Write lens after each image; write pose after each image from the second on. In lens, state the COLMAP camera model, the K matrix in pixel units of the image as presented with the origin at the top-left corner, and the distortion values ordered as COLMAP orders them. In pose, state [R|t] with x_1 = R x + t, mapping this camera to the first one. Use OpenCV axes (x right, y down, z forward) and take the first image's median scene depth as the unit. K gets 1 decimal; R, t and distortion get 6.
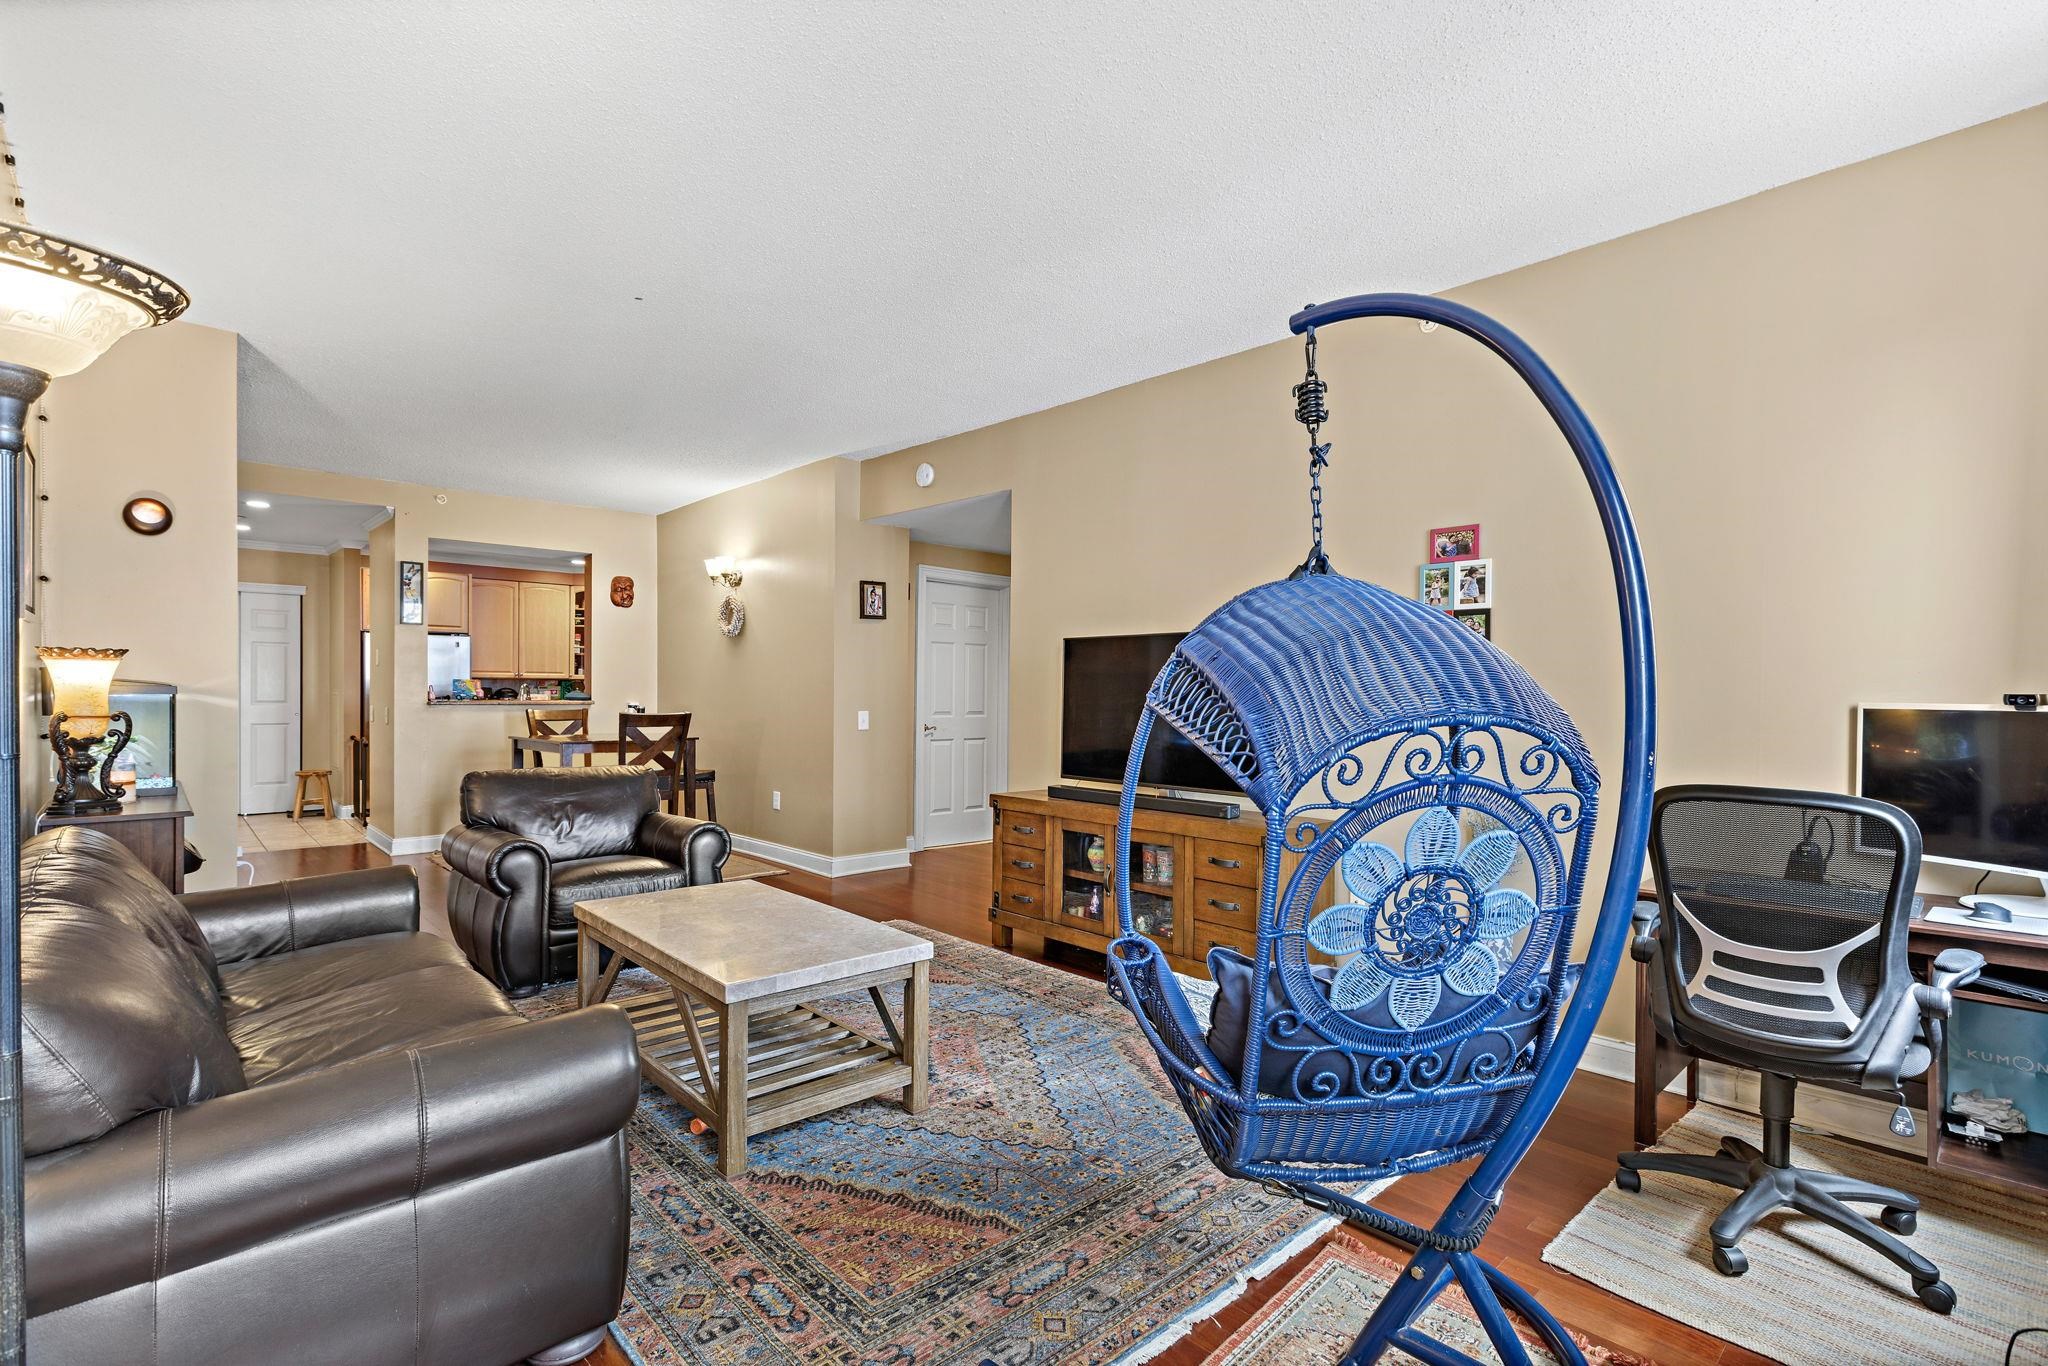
lens RADIAL K [[942.4, 0, 1014.9], [0, 942.4, 688.6], [0, 0, 1]] dist [0.002571, 0.000114]
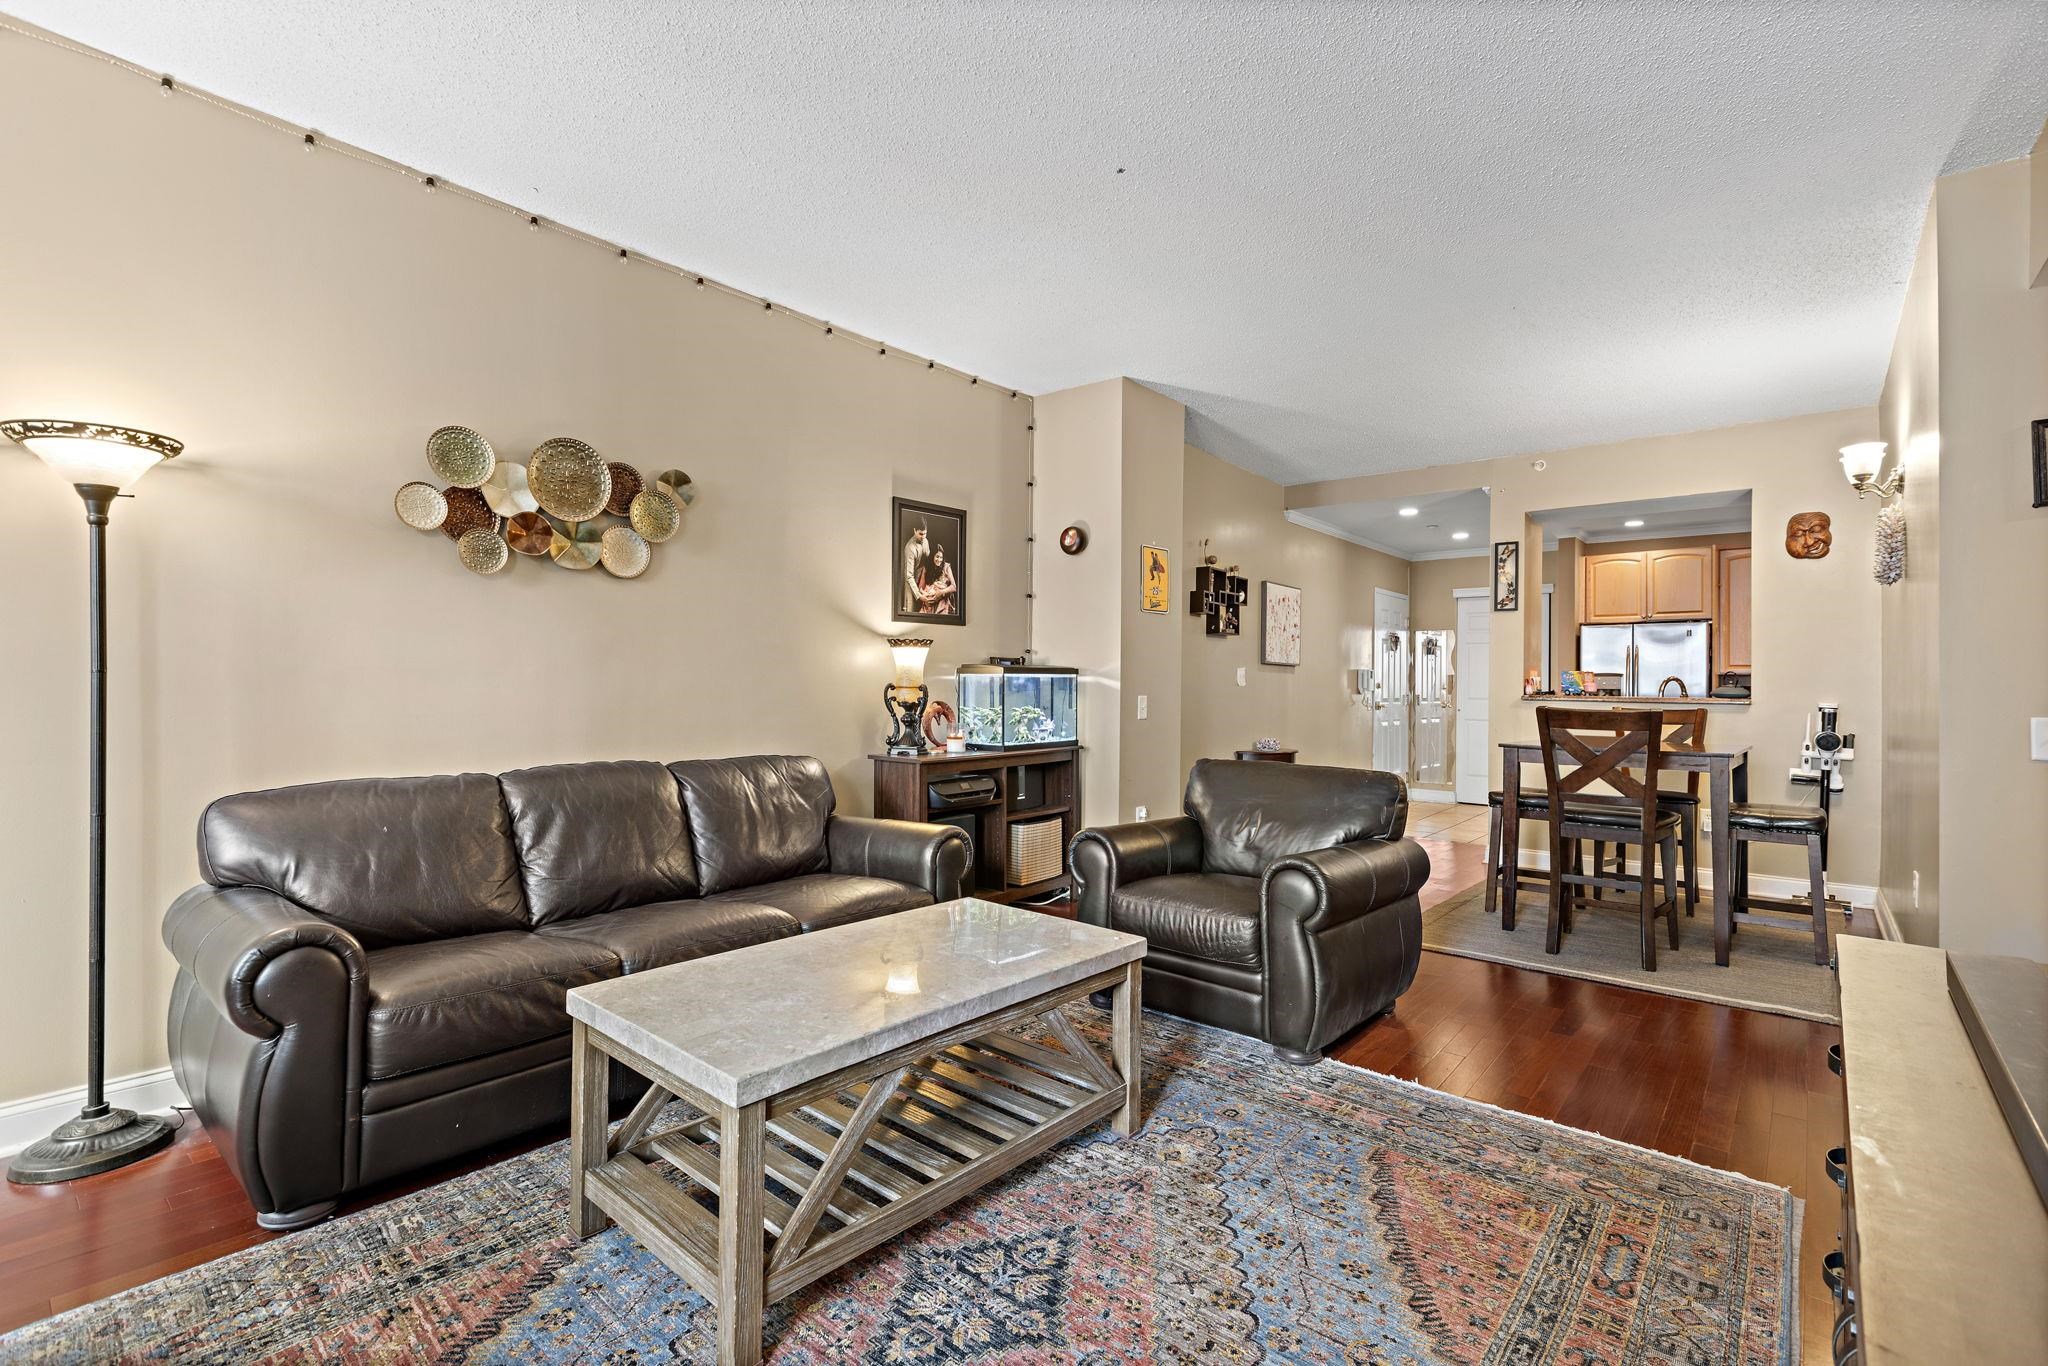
lens RADIAL K [[908.5, 0, 1019.9], [0, 908.5, 677.7], [0, 0, 1]] dist [0.000936, 0.000758]
pose [[0.114954, -0.006933, -0.993347, 0.293792], [-0.009594, 0.999921, -0.008089, 0.016042], [0.993325, 0.010460, 0.114878, 0.670645]]
